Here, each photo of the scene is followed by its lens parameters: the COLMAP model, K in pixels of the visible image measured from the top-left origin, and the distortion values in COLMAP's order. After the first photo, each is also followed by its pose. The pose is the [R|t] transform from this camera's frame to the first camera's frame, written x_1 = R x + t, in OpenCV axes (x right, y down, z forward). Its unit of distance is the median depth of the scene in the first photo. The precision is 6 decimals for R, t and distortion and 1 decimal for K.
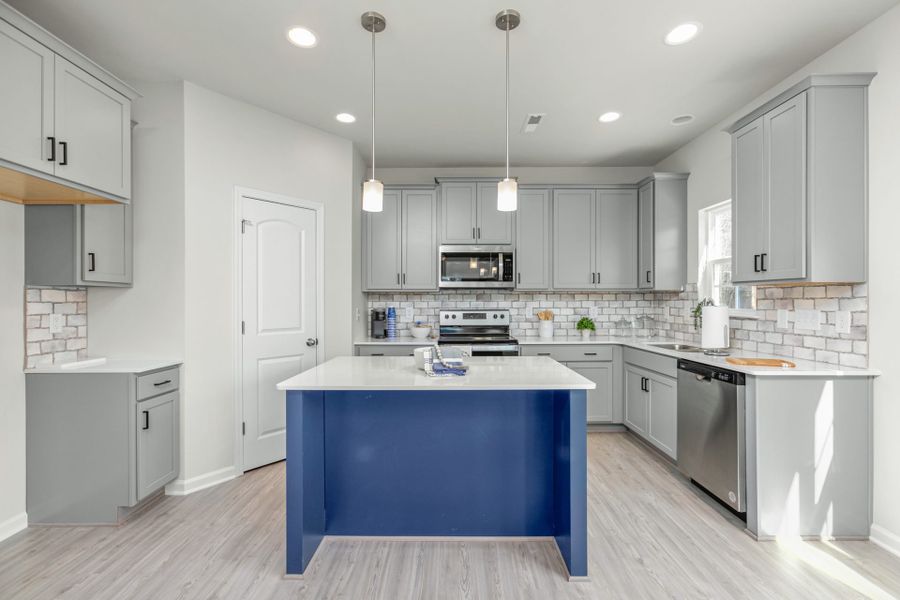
lens RADIAL K [[402.1, 0, 449.7], [0, 402.1, 299.3], [0, 0, 1]] dist [-0.013404, 0.006528]
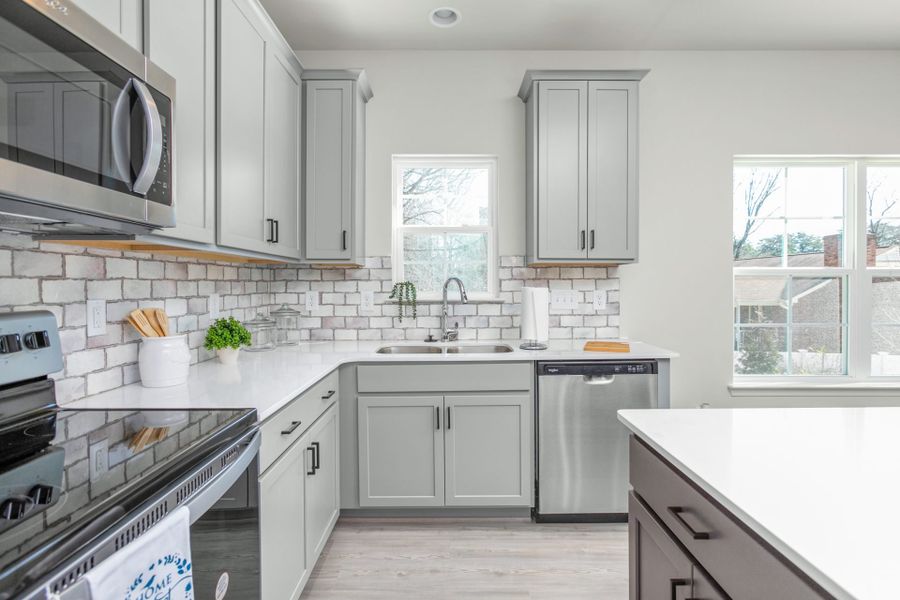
lens RADIAL K [[439.1, 0, 449.9], [0, 439.1, 292.8], [0, 0, 1]] dist [-0.016443, 0.006524]
pose [[-0.003559, -0.016360, 0.999860, -0.171602], [-0.002424, 0.999863, 0.016351, 0.012077], [-0.999991, -0.002366, -0.003598, 0.982949]]
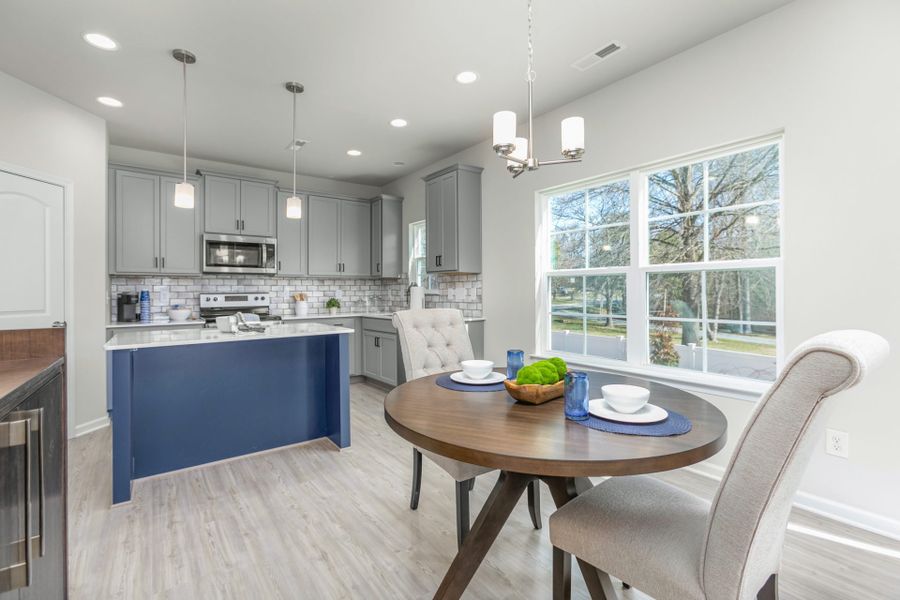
lens RADIAL K [[402.1, 0, 451.4], [0, 402.1, 292.9], [0, 0, 1]] dist [-0.013404, 0.006528]
pose [[0.793111, -0.007547, 0.609031, -0.182045], [0.003966, 0.999966, 0.007226, 0.026853], [-0.609065, -0.003315, 0.793114, -0.312407]]
